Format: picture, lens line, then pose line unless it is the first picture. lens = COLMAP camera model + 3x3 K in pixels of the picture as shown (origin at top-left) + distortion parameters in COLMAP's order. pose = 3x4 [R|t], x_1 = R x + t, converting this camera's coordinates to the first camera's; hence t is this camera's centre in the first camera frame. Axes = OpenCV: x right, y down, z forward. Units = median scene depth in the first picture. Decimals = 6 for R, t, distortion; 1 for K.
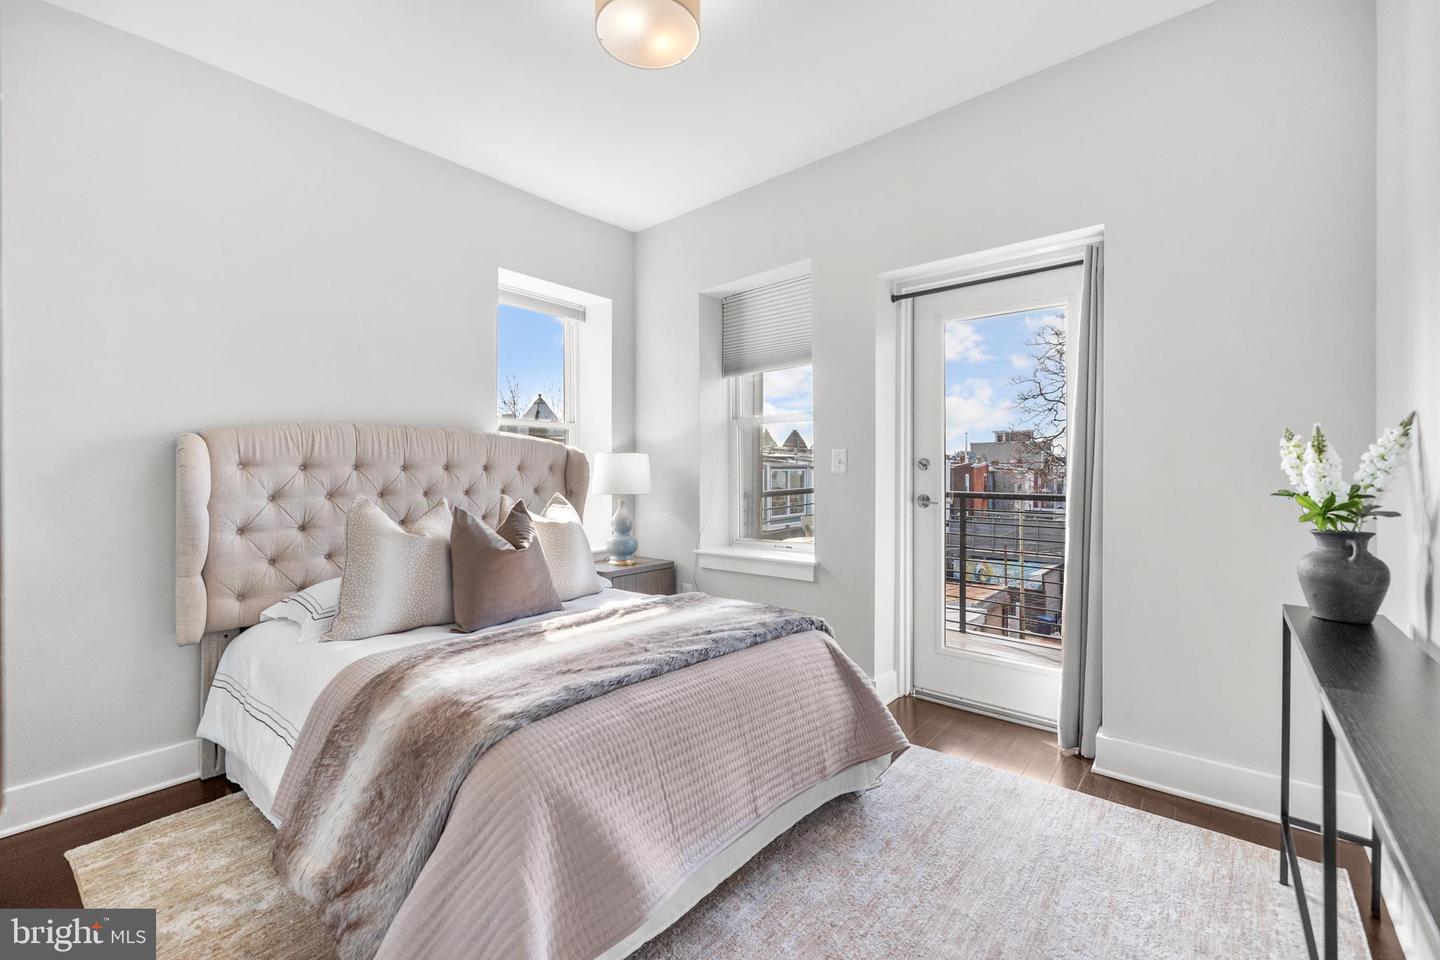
lens RADIAL K [[613.5, 0, 721.9], [0, 613.5, 473.0], [0, 0, 1]] dist [-0.000884, -0.000232]
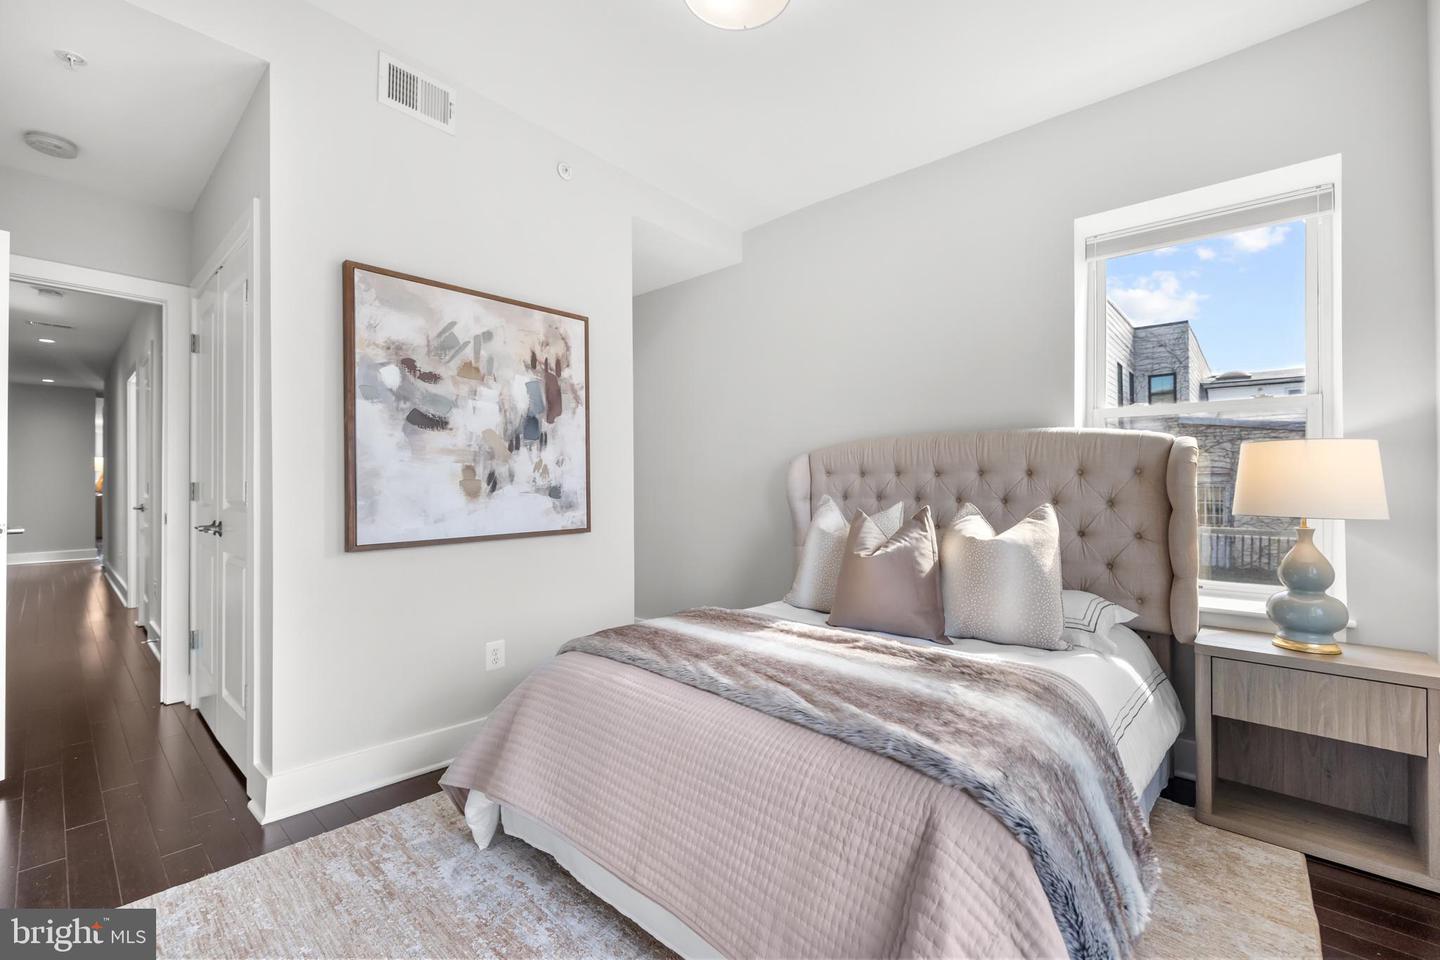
lens RADIAL K [[613.5, 0, 721.9], [0, 613.5, 473.0], [0, 0, 1]] dist [-0.000884, -0.000232]
pose [[-0.068351, -0.010103, -0.997610, 0.628563], [0.005431, 0.999930, -0.010499, -0.002160], [0.997647, -0.006136, -0.068291, 0.786129]]
